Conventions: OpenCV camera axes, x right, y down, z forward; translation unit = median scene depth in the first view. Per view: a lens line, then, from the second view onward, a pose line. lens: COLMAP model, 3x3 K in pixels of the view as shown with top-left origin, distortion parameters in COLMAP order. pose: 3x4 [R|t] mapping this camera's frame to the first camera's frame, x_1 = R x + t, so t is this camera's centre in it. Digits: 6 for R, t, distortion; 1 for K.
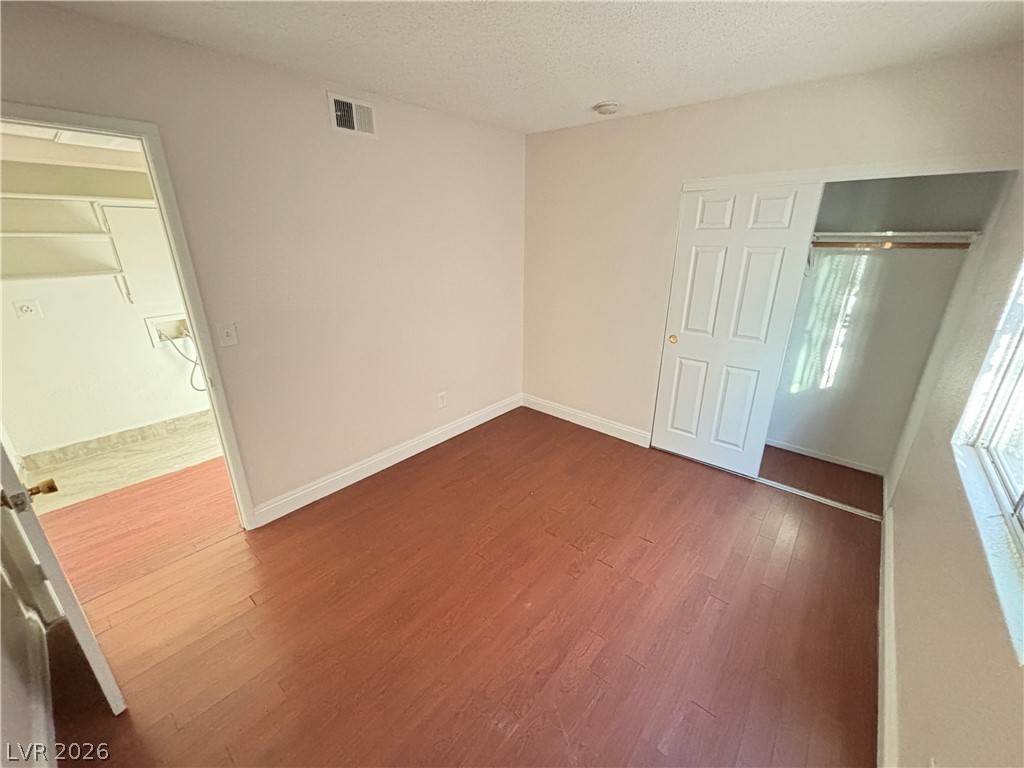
lens RADIAL K [[413.8, 0, 512.0], [0, 413.8, 384.0], [0, 0, 1]] dist [0.000203, -0.000080]
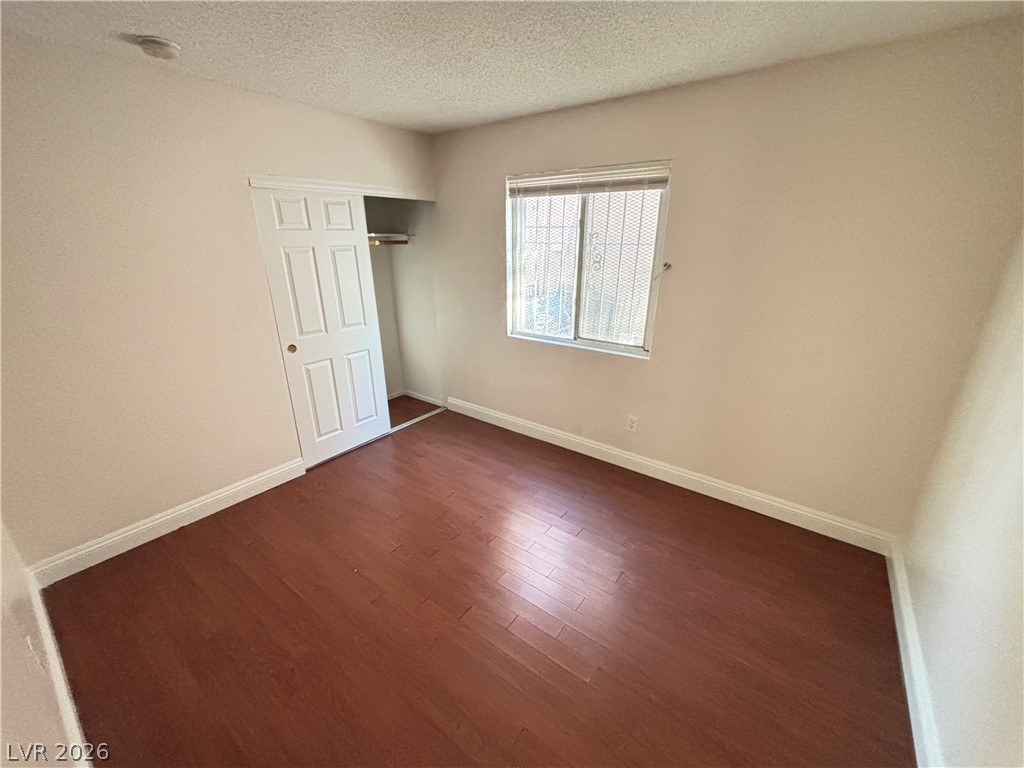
lens RADIAL K [[413.8, 0, 512.0], [0, 413.8, 384.0], [0, 0, 1]] dist [0.000203, -0.000080]
pose [[-0.057011, -0.334022, 0.940839, -0.537155], [0.351925, 0.875160, 0.332030, -0.175343], [-0.934290, 0.350034, 0.067657, 0.510601]]
